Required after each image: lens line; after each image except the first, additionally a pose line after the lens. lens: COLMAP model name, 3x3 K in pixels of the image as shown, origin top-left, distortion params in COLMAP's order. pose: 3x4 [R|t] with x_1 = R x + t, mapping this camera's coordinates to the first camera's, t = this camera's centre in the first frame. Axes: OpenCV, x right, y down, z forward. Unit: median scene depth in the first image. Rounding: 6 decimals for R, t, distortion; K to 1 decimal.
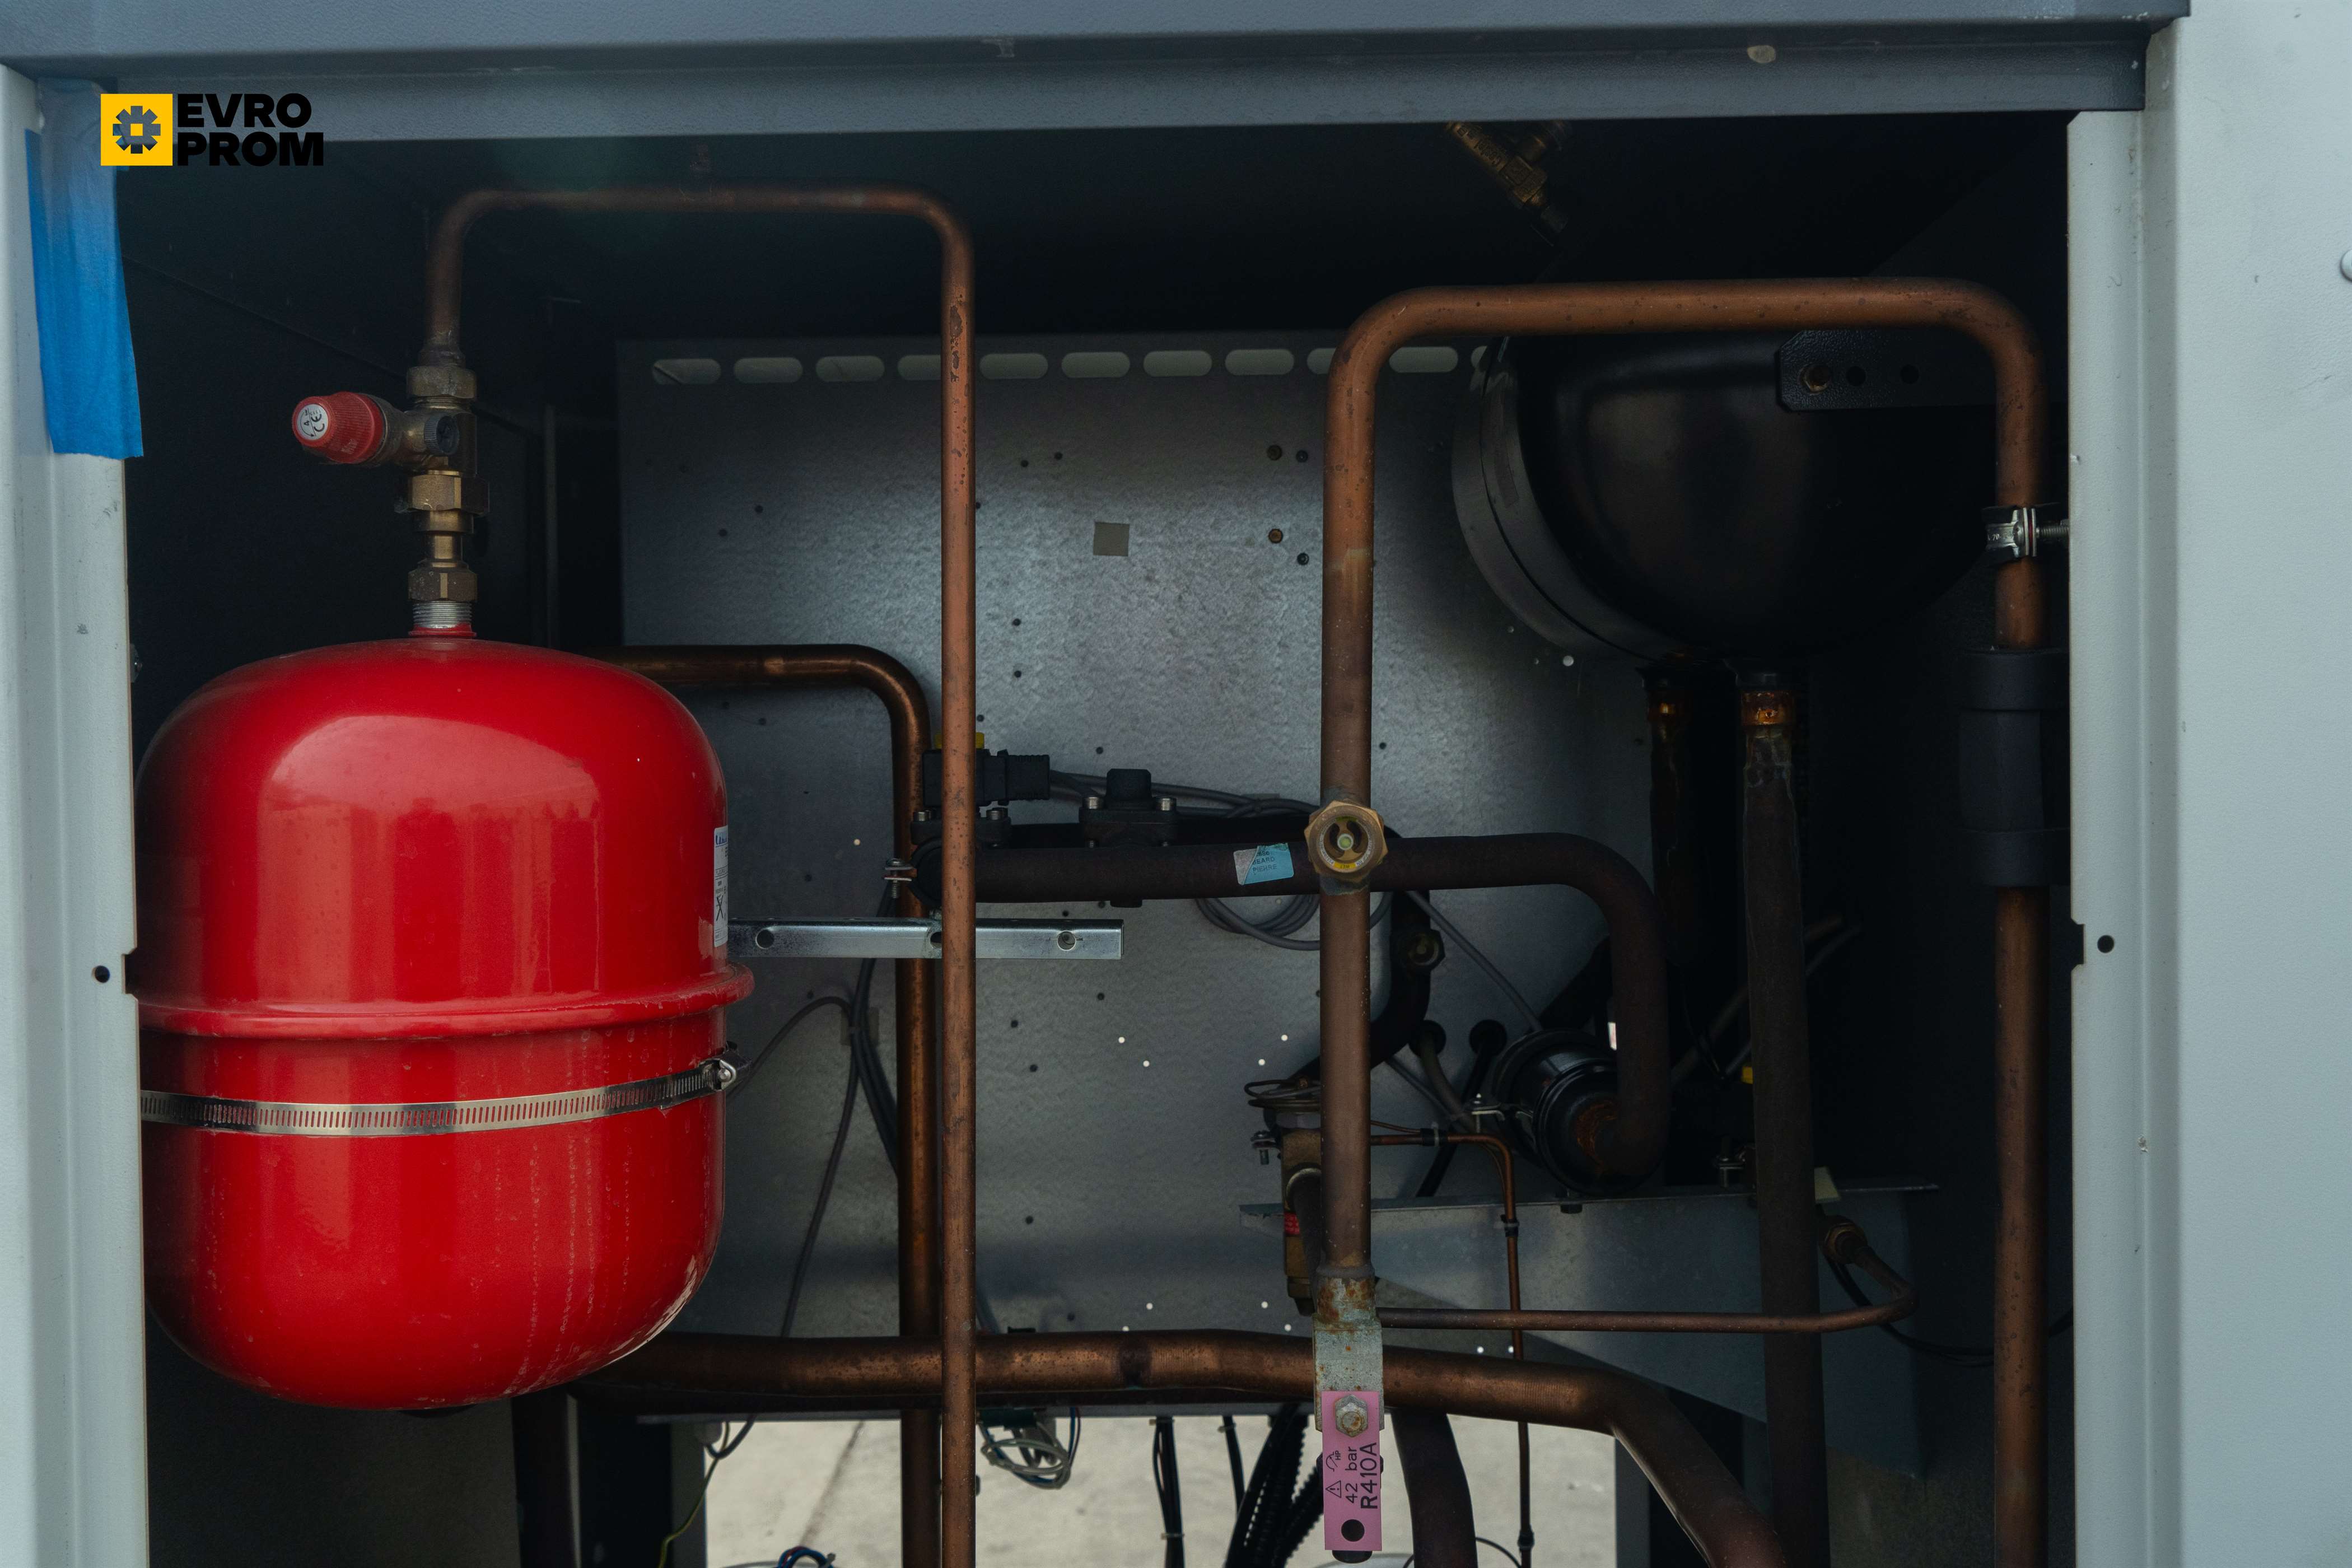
lens RADIAL K [[2357.7, 0, 1176.0], [0, 2357.7, 784.0], [0, 0, 1]] dist [0.014489, 0.011042]
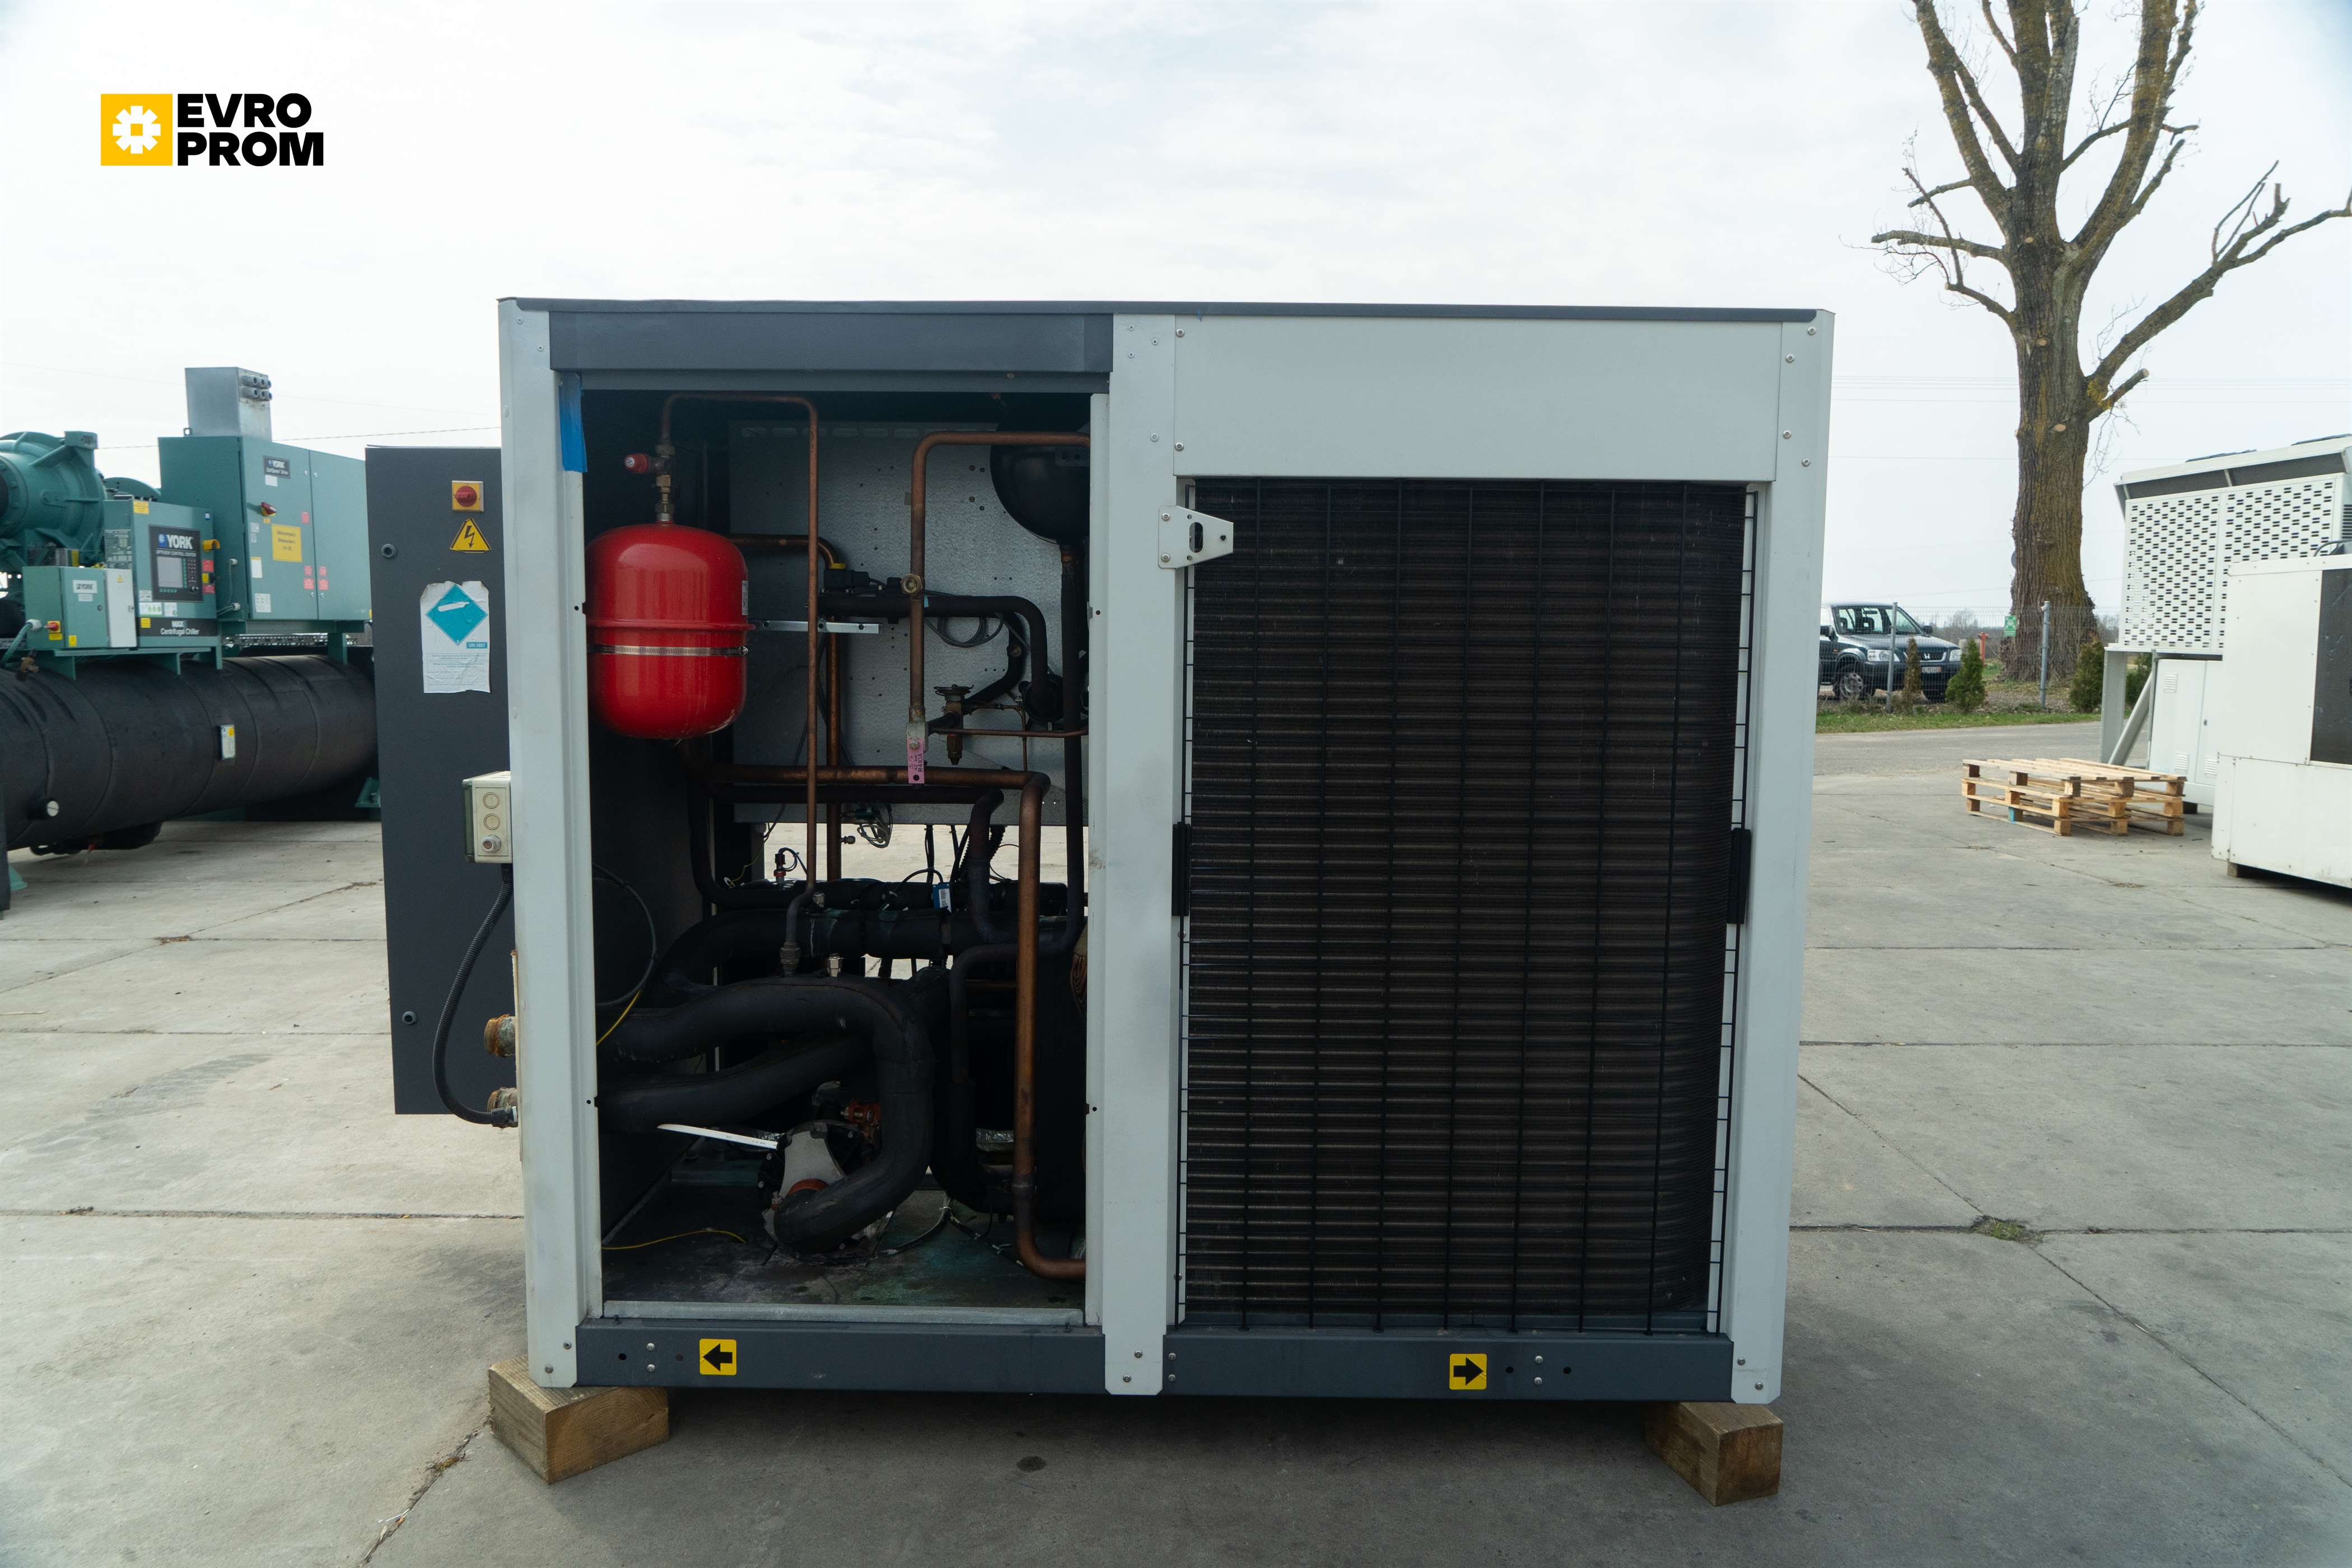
lens RADIAL K [[1599.1, 0, 1176.0], [0, 1599.1, 784.0], [0, 0, 1]] dist [-0.026185, 0.000013]
pose [[0.999620, 0.023002, 0.015214, 0.413125], [-0.024062, 0.996997, 0.073608, 0.128788], [-0.013475, -0.073946, 0.997171, -1.373152]]
